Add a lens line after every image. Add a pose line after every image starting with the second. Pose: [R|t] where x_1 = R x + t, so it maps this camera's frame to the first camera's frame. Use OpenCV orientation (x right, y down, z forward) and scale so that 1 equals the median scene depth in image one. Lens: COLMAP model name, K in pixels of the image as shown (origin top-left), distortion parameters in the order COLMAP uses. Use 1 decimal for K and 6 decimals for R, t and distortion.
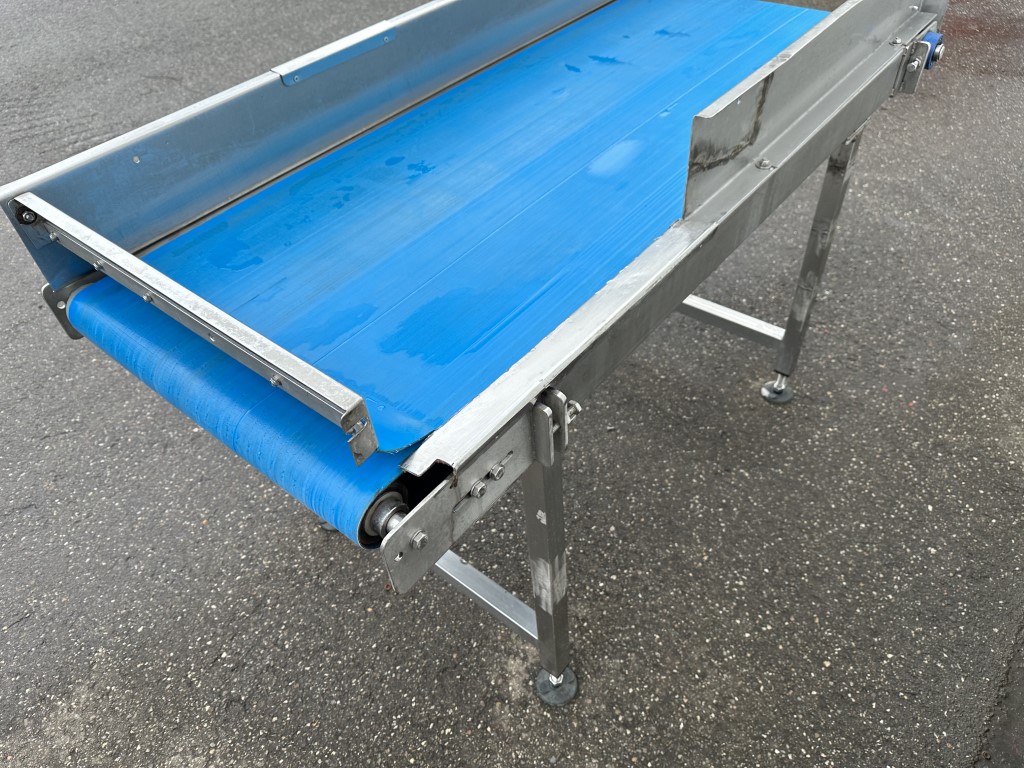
lens RADIAL K [[724.3, 0, 510.5], [0, 724.3, 389.0], [0, 0, 1]] dist [0.035566, -0.047508]
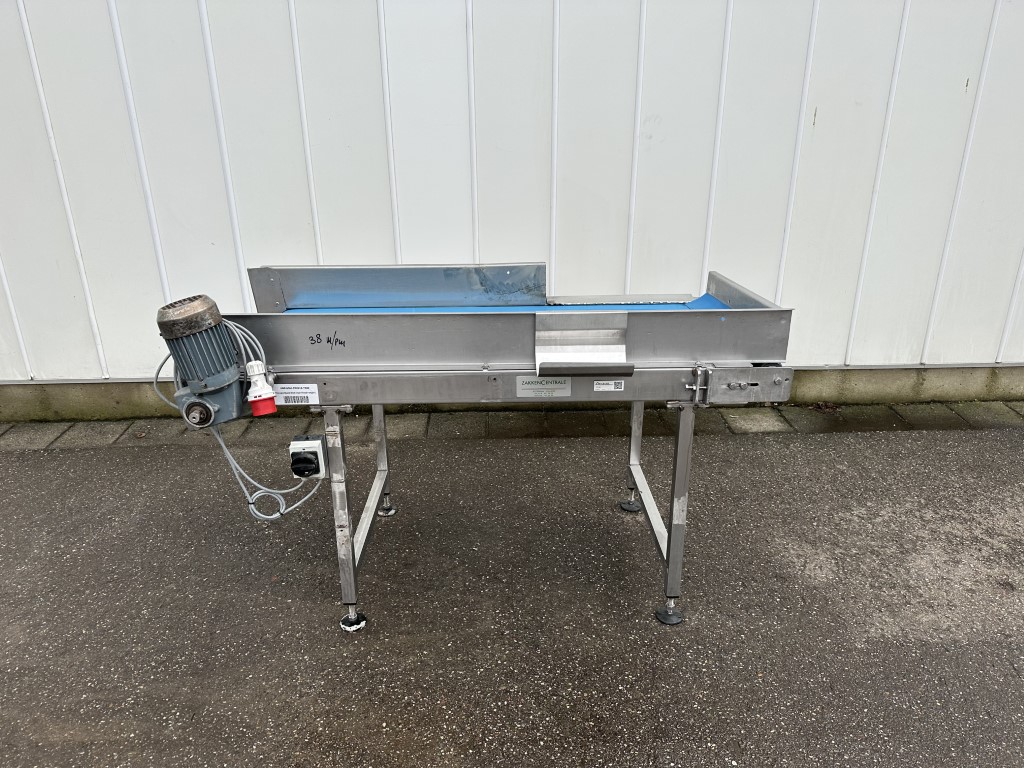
lens RADIAL K [[723.2, 0, 512.0], [0, 723.2, 384.0], [0, 0, 1]] dist [0.056354, -0.052490]
pose [[-0.648325, -0.204381, 0.733419, -1.009708], [0.571885, 0.505196, 0.646316, -1.129891], [-0.502615, 0.838454, -0.210649, 1.153850]]
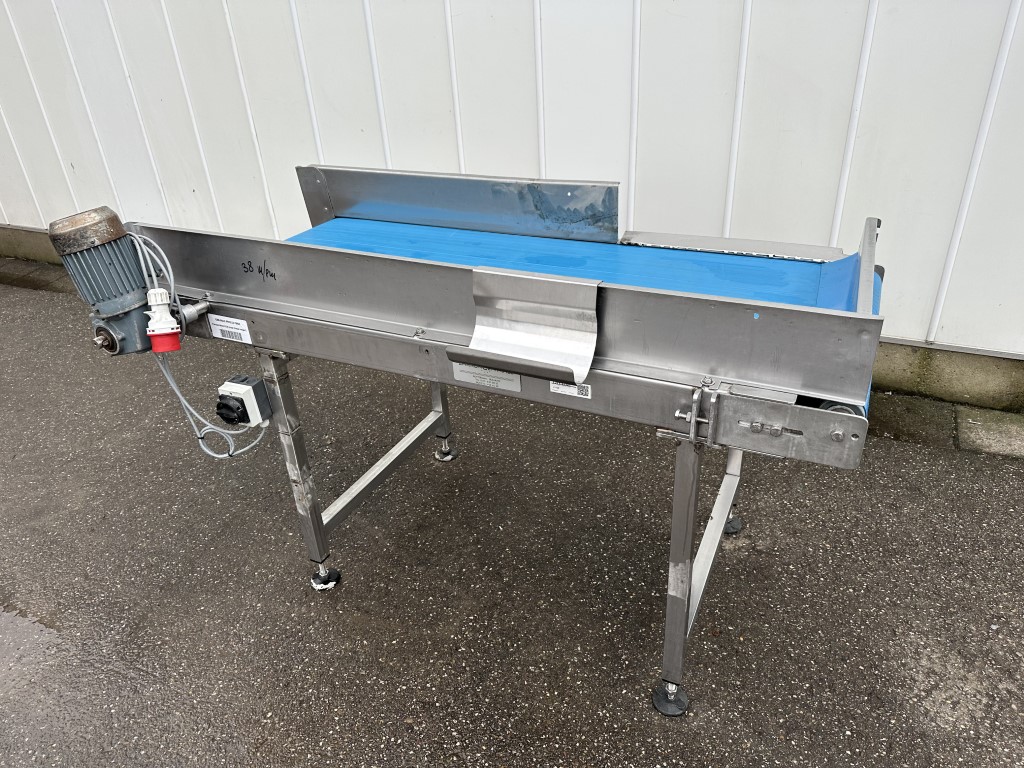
lens RADIAL K [[724.3, 0, 510.5], [0, 724.3, 389.0], [0, 0, 1]] dist [0.035566, -0.047508]
pose [[-0.231836, -0.409283, 0.882462, -0.936257], [0.732087, 0.523955, 0.435338, -0.653447], [-0.640547, 0.746966, 0.178160, 0.711280]]
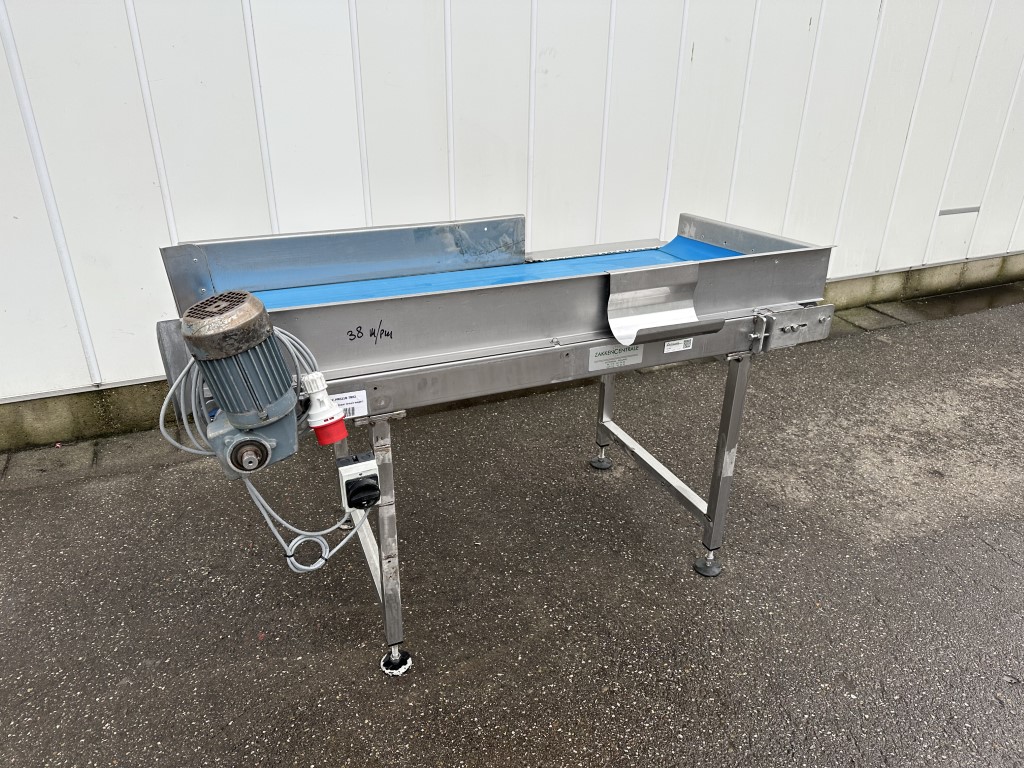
lens RADIAL K [[724.8, 0, 513.8], [0, 724.8, 382.4], [0, 0, 1]] dist [0.048910, -0.045910]
pose [[-0.886969, -0.141695, 0.439555, -0.495059], [0.358266, 0.389490, 0.848495, -1.274387], [-0.291430, 0.910066, -0.294701, 1.277269]]
